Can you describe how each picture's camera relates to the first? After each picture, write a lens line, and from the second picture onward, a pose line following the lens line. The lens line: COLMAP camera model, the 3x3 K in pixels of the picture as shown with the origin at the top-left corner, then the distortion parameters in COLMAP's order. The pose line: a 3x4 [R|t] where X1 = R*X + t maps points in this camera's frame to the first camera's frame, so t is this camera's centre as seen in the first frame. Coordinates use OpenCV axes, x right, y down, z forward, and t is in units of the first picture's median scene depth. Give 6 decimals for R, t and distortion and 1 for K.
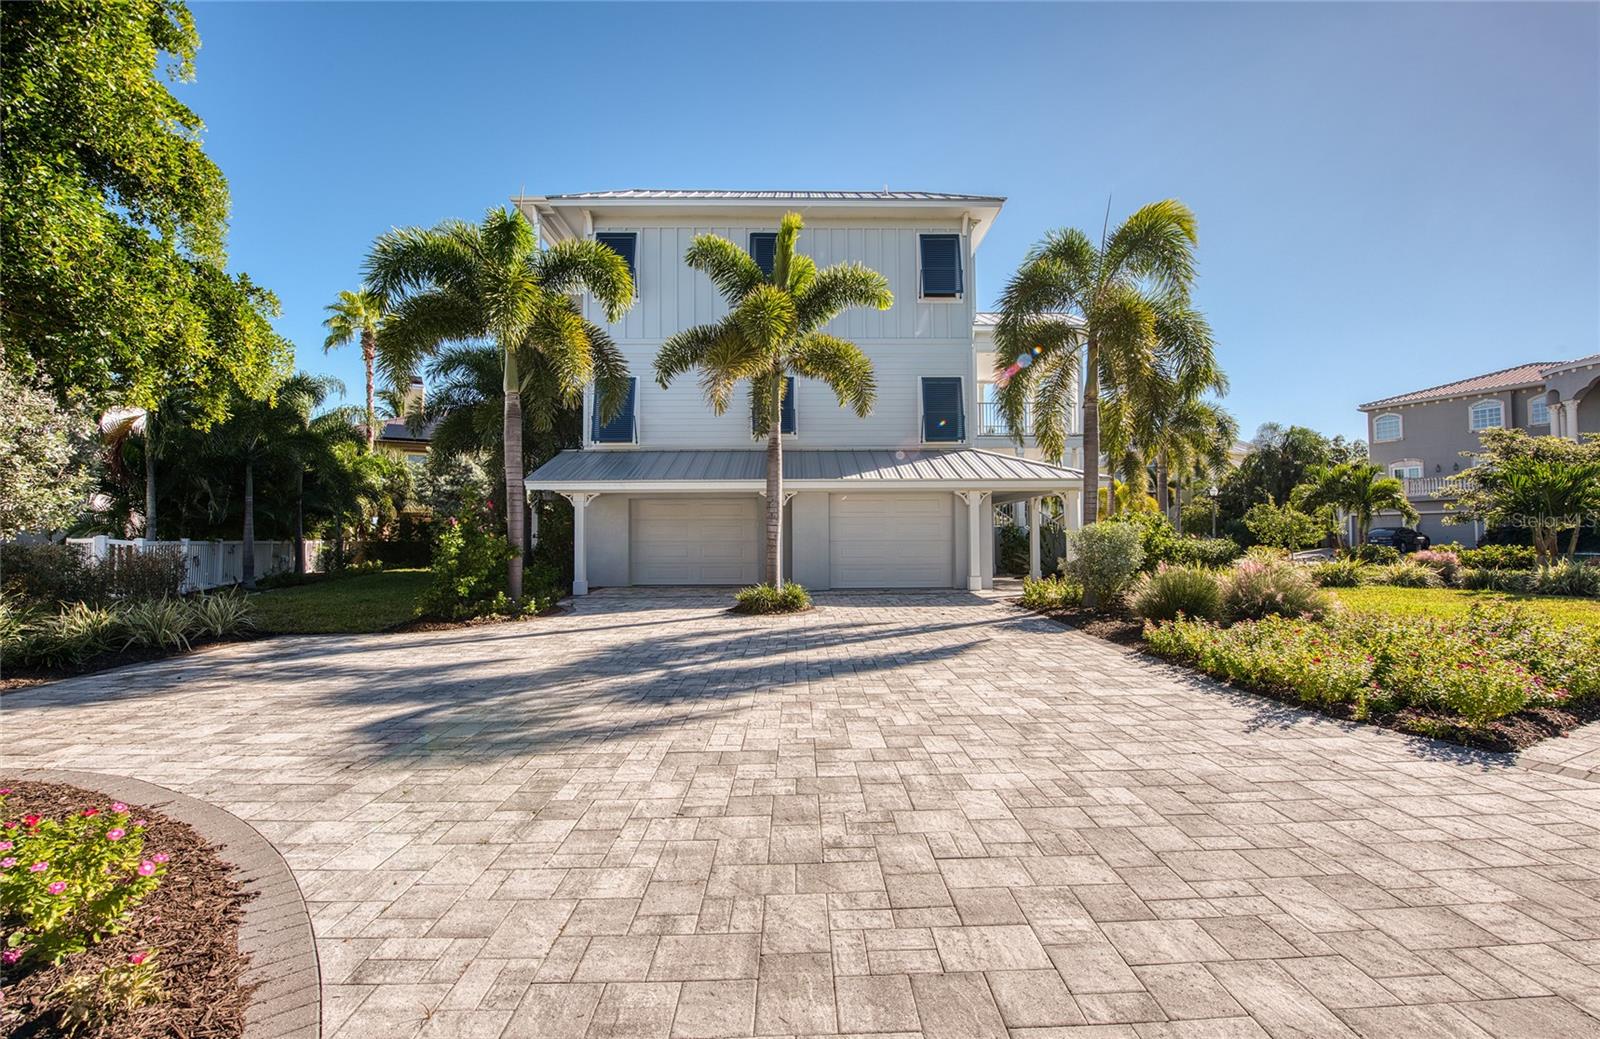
lens RADIAL K [[611.0, 0, 800.0], [0, 611.0, 519.5], [0, 0, 1]] dist [-0.000301, -0.000109]
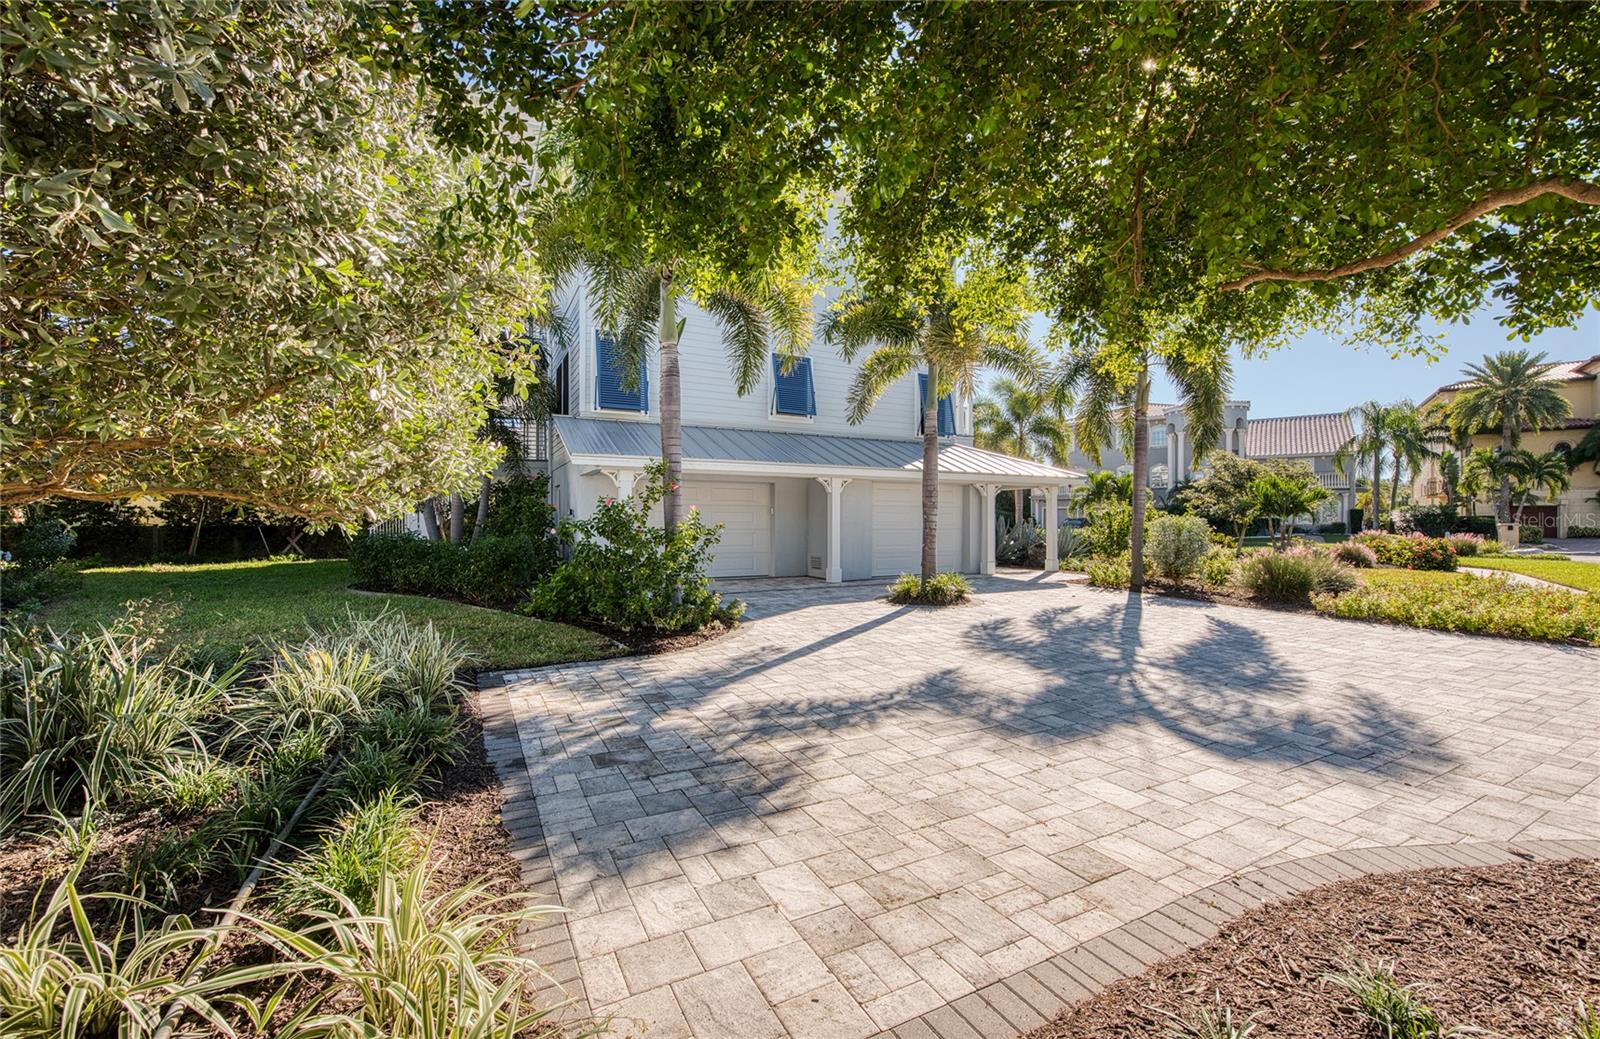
lens RADIAL K [[635.2, 0, 779.5], [0, 635.2, 519.5], [0, 0, 1]] dist [-0.000869, -0.000138]
pose [[0.891654, -0.002179, 0.452712, -1.495288], [-0.008760, 0.999718, 0.022065, -0.004108], [-0.452632, -0.023640, 0.891384, 0.438394]]
